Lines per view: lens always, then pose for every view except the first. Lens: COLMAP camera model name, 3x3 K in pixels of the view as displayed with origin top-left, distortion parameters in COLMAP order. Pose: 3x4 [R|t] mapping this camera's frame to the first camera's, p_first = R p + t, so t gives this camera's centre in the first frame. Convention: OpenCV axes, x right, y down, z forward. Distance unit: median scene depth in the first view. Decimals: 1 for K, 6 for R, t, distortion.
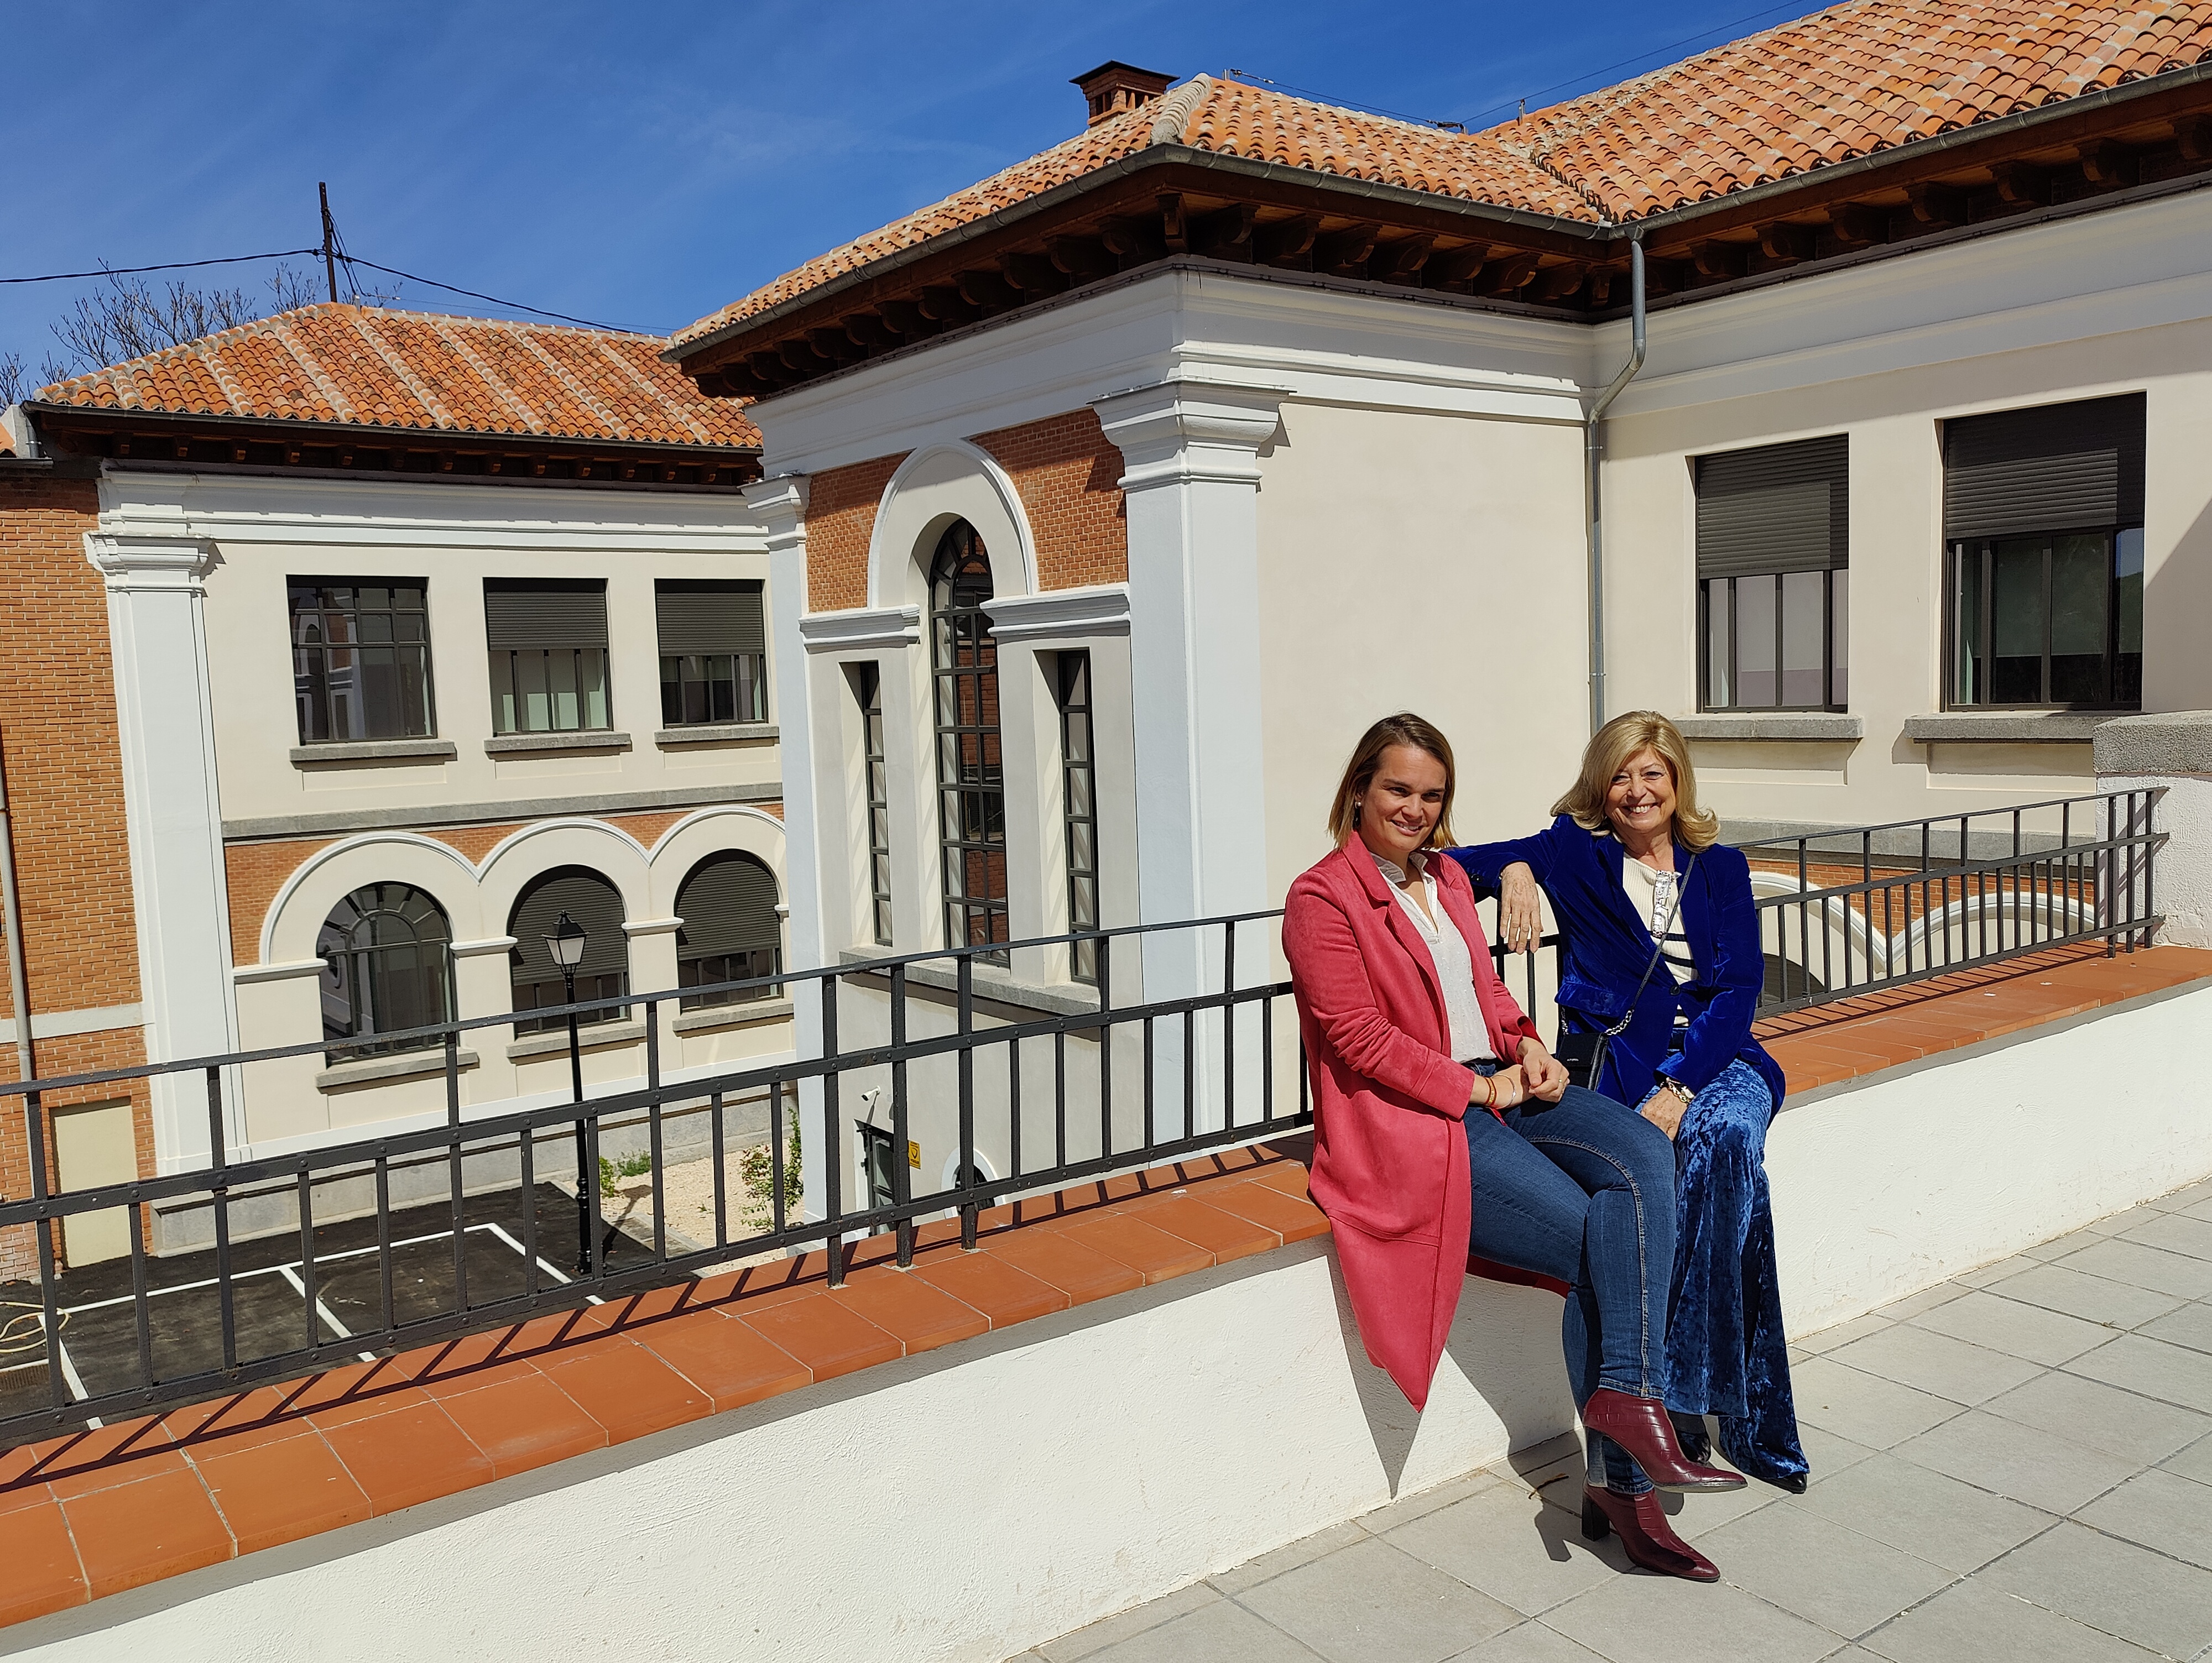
lens RADIAL K [[1781.5, 0, 1095.1], [0, 1781.5, 837.9], [0, 0, 1]] dist [-0.001277, 0.045056]
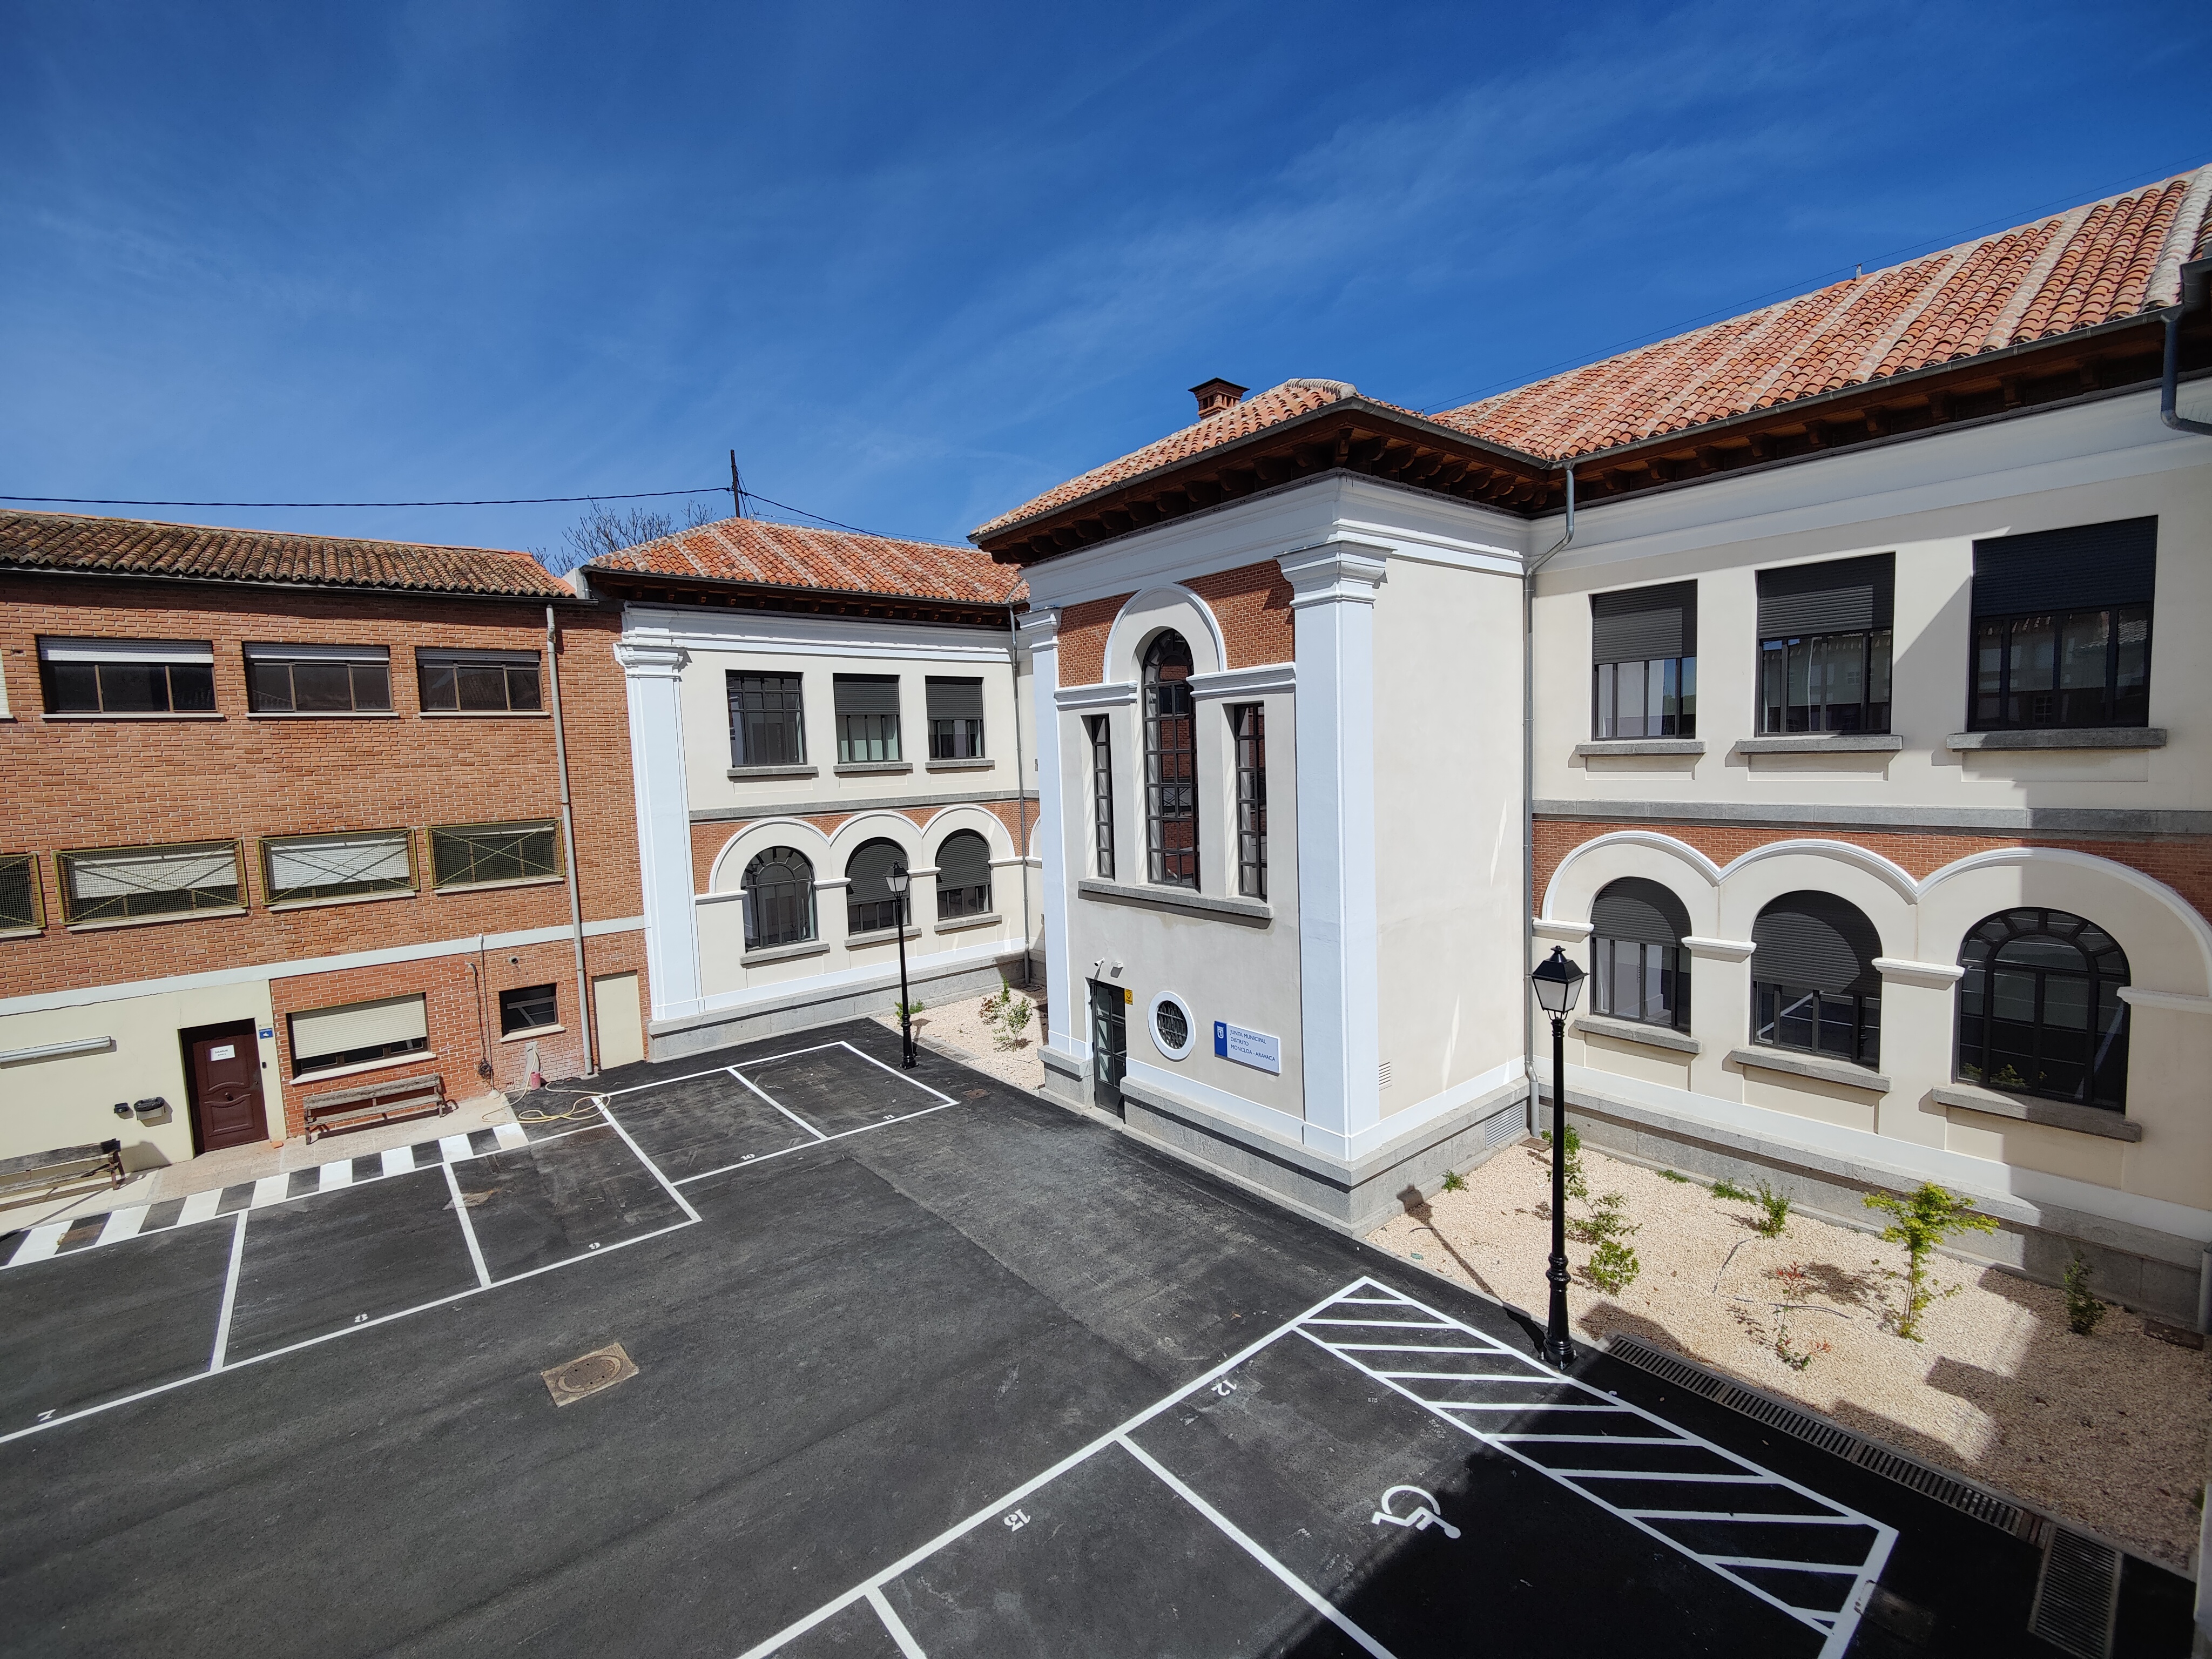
lens RADIAL K [[945.4, 0, 1098.9], [0, 945.4, 829.9], [0, 0, 1]] dist [0.014602, -0.001455]
pose [[0.998808, -0.002204, 0.048771, -0.147202], [0.002475, 0.999982, -0.005487, 0.016280], [-0.048758, 0.005601, 0.998795, 0.065698]]
